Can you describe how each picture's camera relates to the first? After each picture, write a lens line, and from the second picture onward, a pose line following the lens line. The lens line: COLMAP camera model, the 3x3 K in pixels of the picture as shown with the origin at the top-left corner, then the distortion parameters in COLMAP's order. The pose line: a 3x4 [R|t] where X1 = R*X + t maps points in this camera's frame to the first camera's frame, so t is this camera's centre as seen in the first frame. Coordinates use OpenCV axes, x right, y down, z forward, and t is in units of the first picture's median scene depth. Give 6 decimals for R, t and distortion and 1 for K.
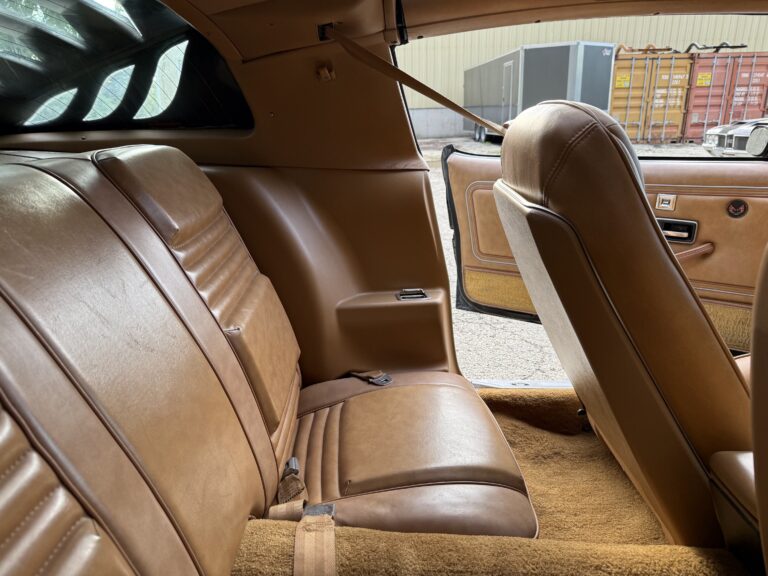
lens RADIAL K [[588.4, 0, 382.8], [0, 588.4, 285.7], [0, 0, 1]] dist [0.082662, -0.132403]
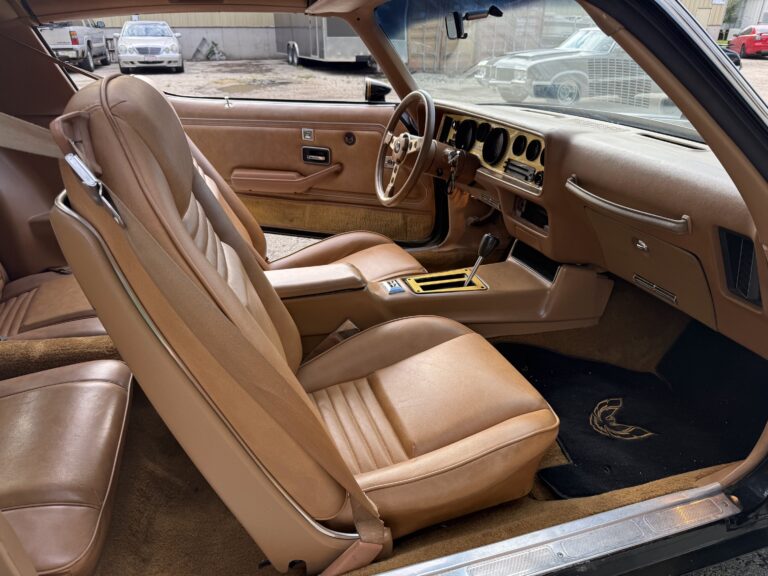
lens RADIAL K [[581.8, 0, 383.8], [0, 581.8, 287.9], [0, 0, 1]] dist [0.092935, -0.122137]
pose [[0.956514, -0.097981, 0.274737, 0.235875], [0.064794, 0.989734, 0.127390, 0.052369], [-0.284398, -0.104049, 0.953043, -0.407756]]
